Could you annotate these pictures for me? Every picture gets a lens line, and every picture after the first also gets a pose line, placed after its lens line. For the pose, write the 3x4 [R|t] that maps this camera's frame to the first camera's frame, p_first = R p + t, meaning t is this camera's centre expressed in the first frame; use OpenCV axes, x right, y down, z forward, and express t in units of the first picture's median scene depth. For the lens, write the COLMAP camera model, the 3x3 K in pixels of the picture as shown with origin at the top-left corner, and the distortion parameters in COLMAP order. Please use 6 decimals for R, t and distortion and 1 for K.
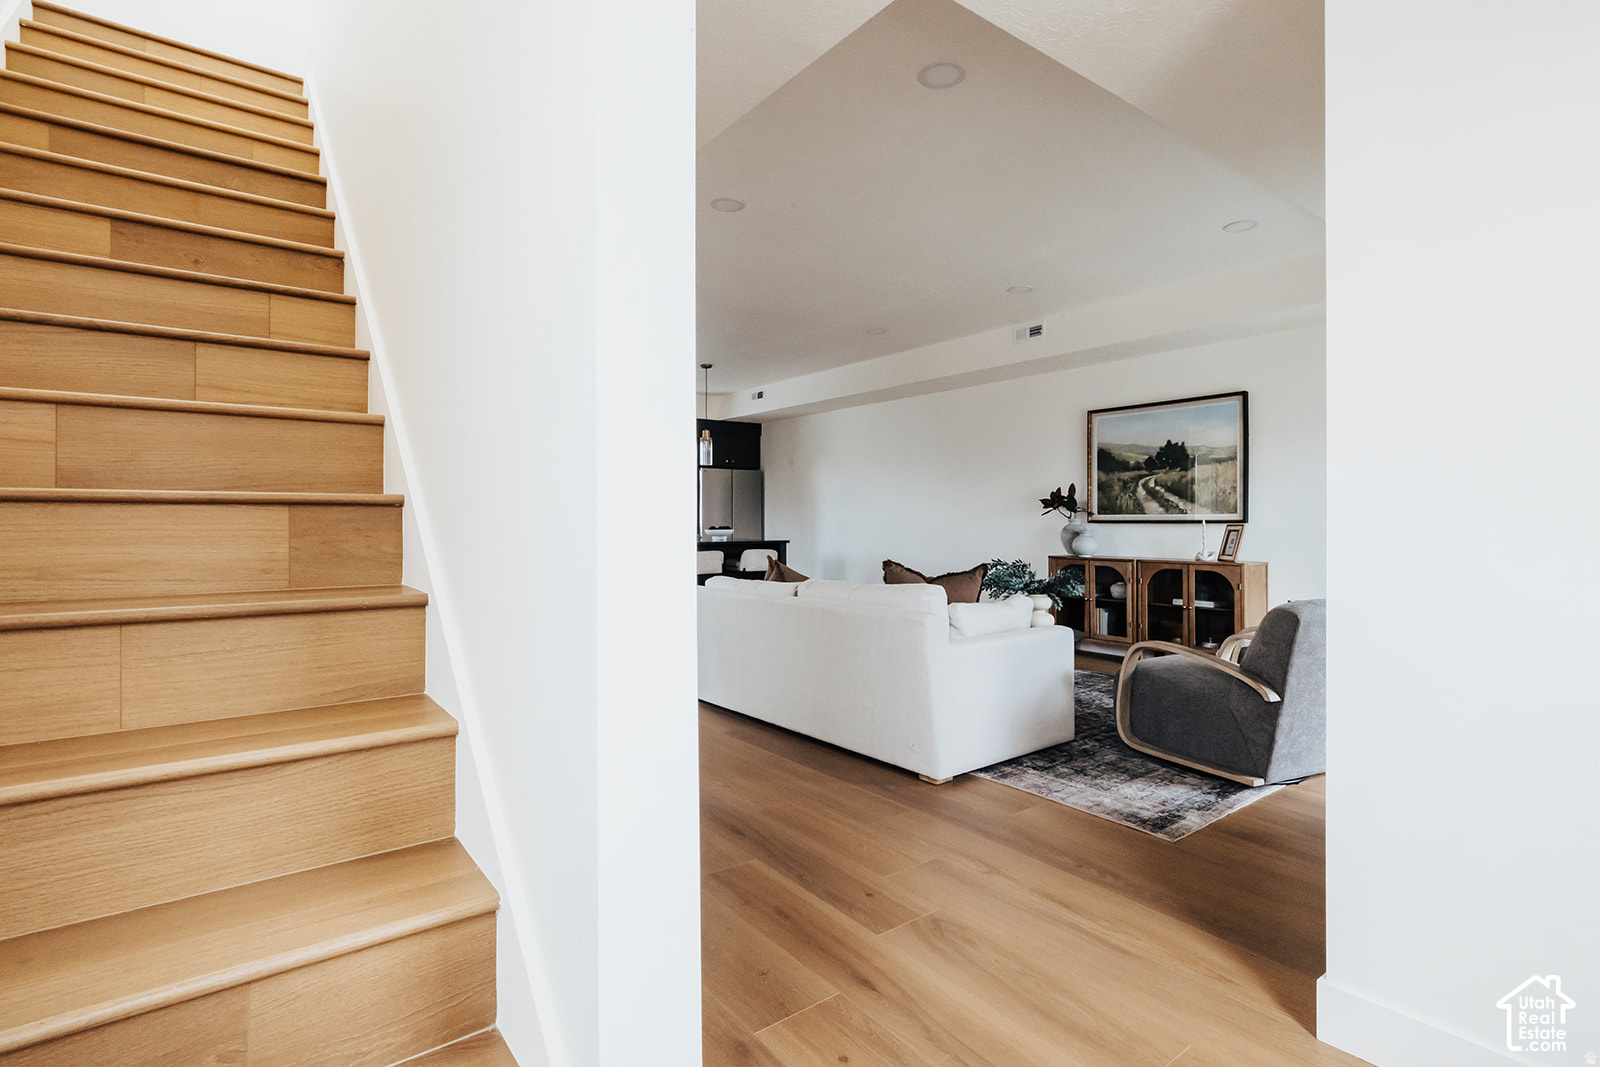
lens RADIAL K [[768.5, 0, 802.0], [0, 768.5, 524.3], [0, 0, 1]] dist [-0.000443, -0.000030]
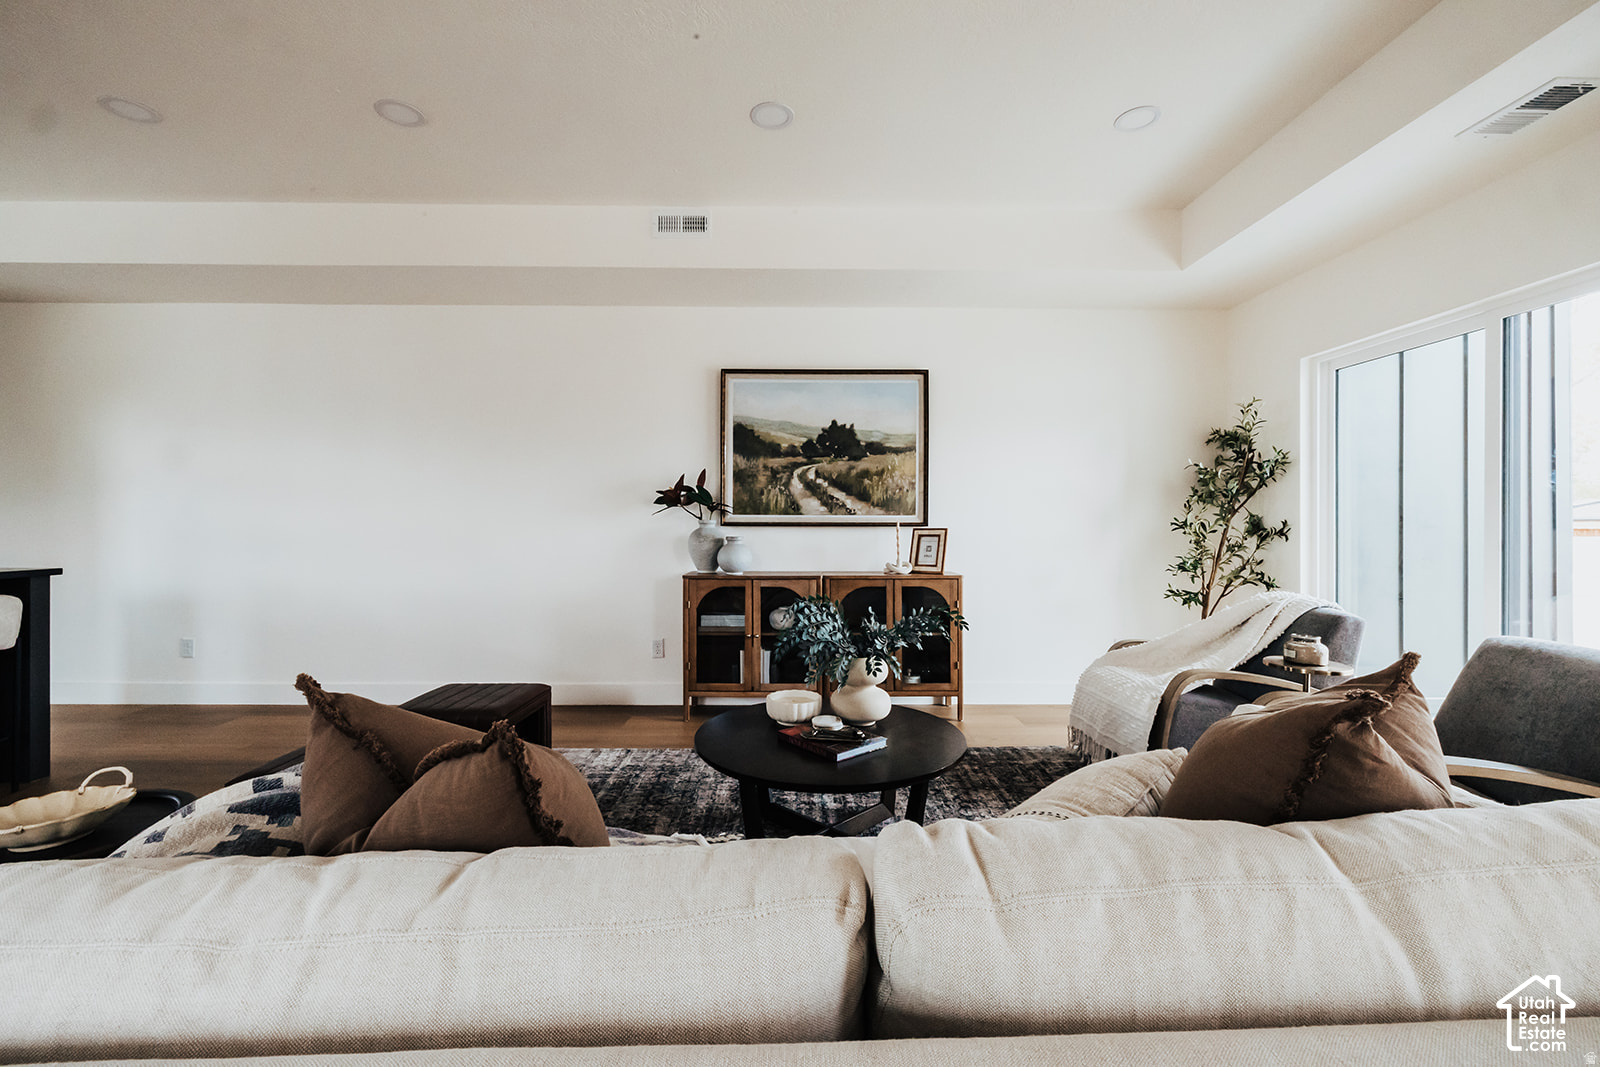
lens RADIAL K [[667.0, 0, 796.0], [0, 667.0, 523.6], [0, 0, 1]] dist [0.002649, 0.000169]
pose [[0.603214, -0.000676, 0.797579, -0.085213], [0.001263, 0.999999, -0.000108, -0.004120], [-0.797578, 0.001073, 0.603214, 0.604950]]
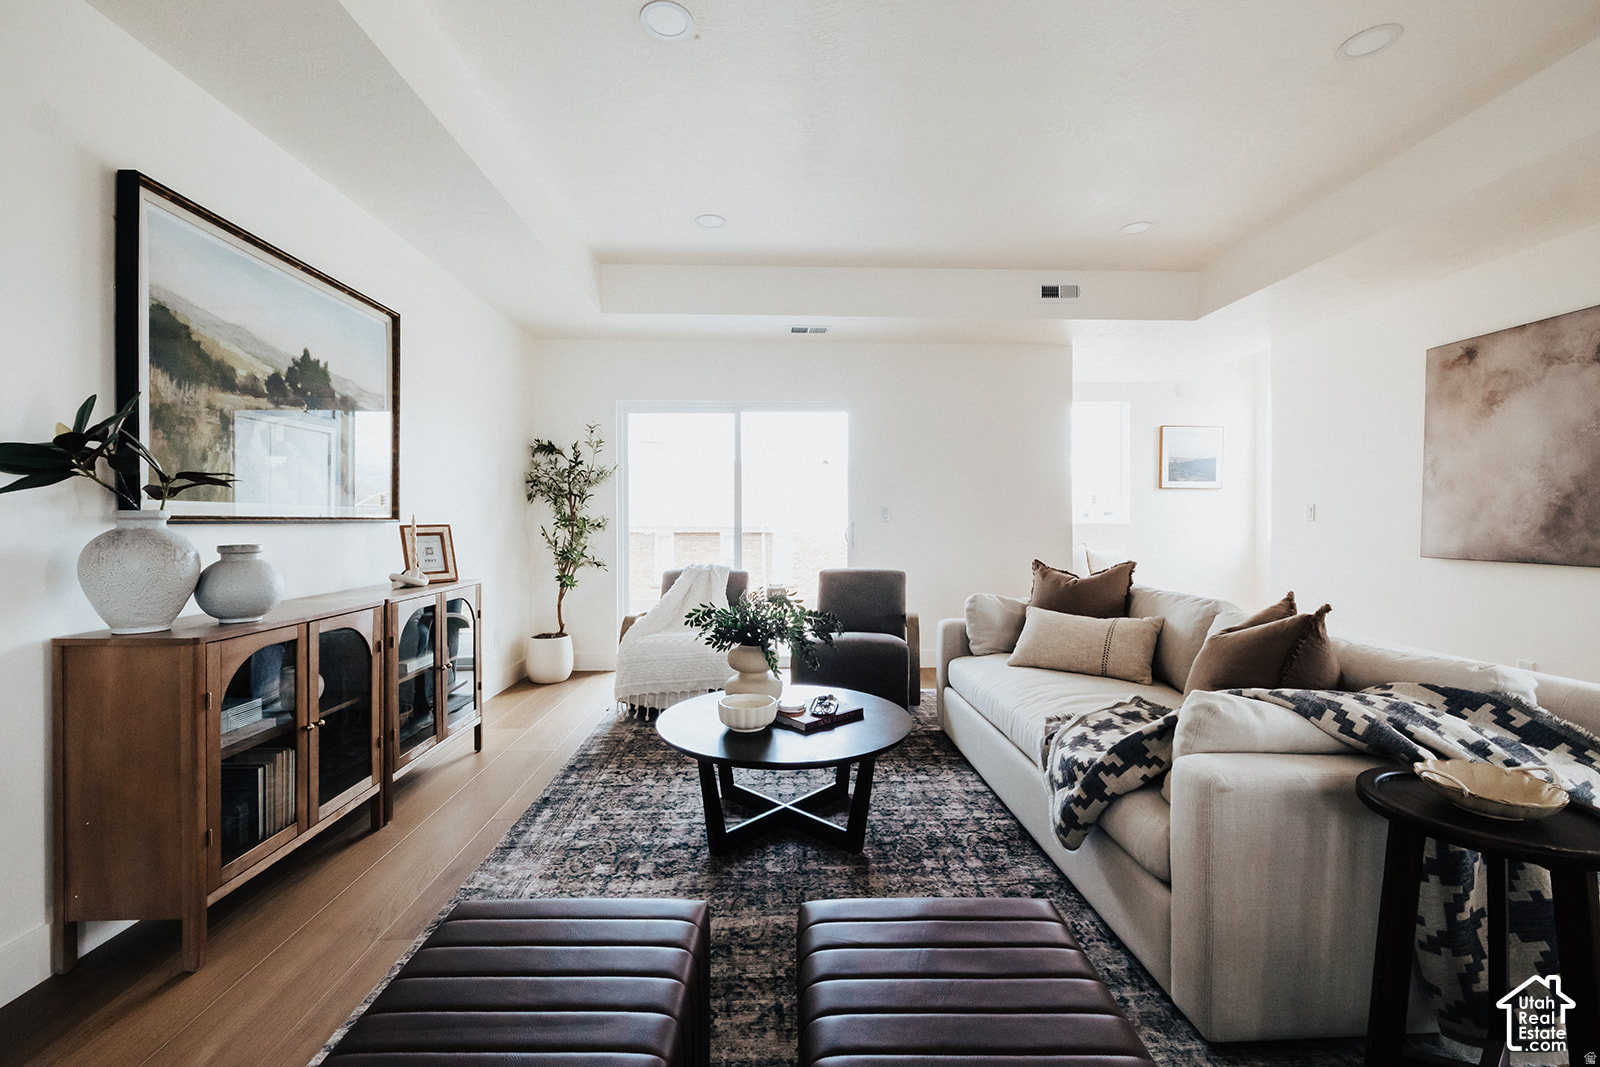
lens RADIAL K [[667.0, 0, 794.7], [0, 667.0, 524.3], [0, 0, 1]] dist [0.002649, 0.000169]
pose [[-0.811544, -0.003899, 0.584278, -0.010922], [0.000823, 0.999969, 0.007816, -0.003701], [-0.584291, 0.006824, -0.811516, 1.129358]]
